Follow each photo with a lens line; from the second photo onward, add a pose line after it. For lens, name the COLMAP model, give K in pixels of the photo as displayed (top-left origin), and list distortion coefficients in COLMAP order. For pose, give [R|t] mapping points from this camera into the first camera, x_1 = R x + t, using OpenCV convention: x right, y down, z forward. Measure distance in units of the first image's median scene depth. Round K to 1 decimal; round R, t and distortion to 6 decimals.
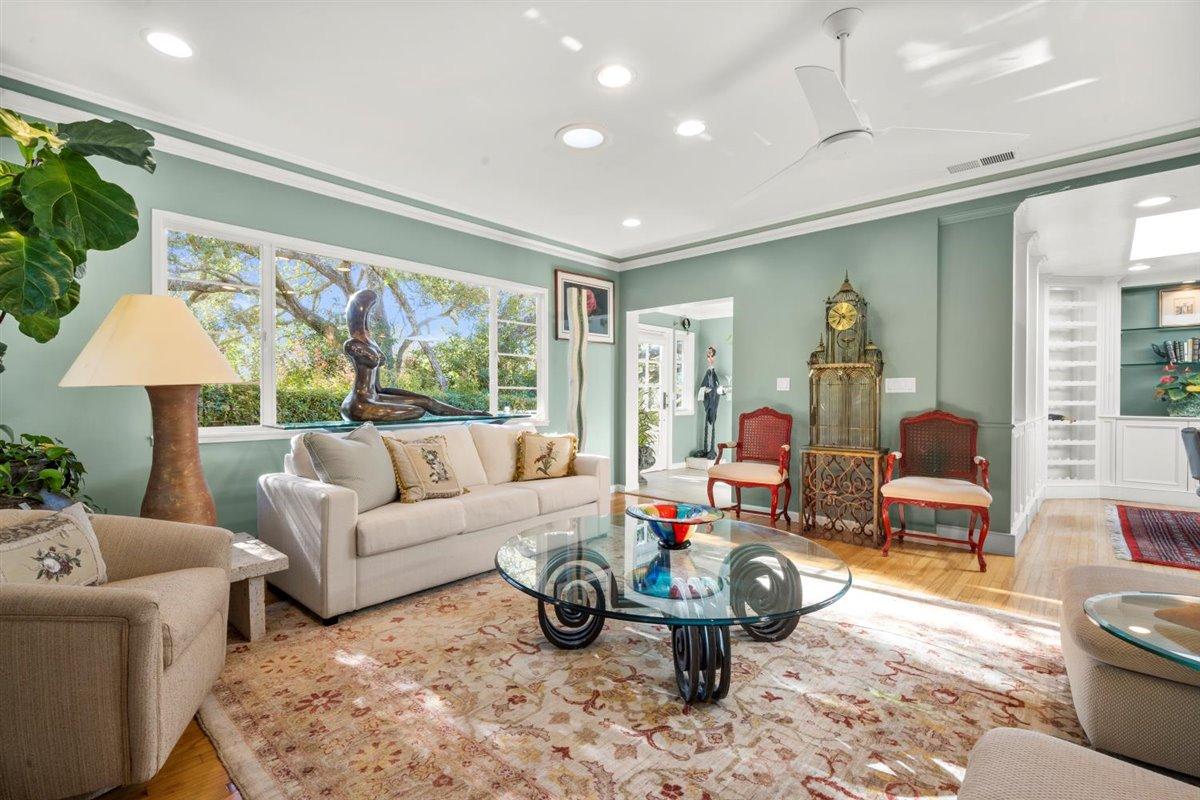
lens RADIAL K [[533.5, 0, 597.8], [0, 533.5, 399.2], [0, 0, 1]] dist [-0.002443, -0.000004]
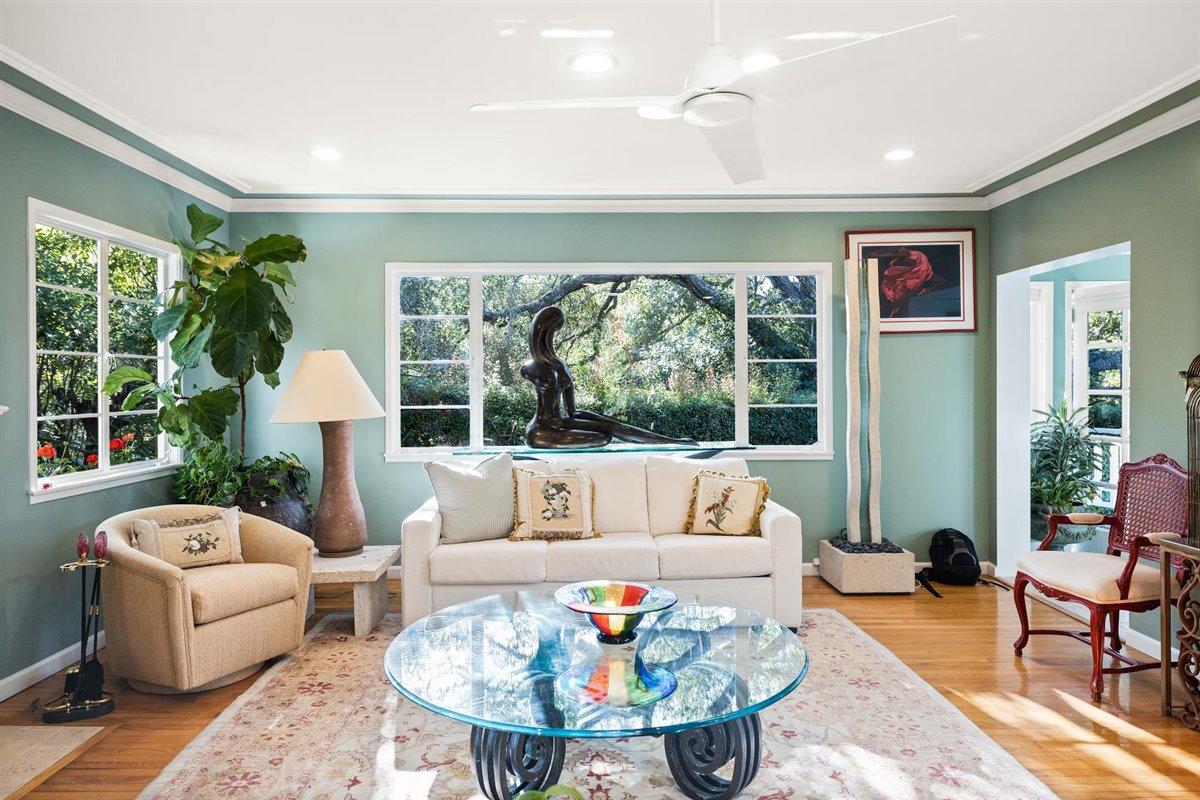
lens RADIAL K [[788.0, 0, 598.7], [0, 788.0, 391.1], [0, 0, 1]] dist [0.010292, 0.000451]
pose [[0.683610, 0.001779, -0.729846, 0.606059], [0.002292, 0.999987, 0.004584, -0.061698], [0.729844, -0.004806, 0.683597, 0.108530]]
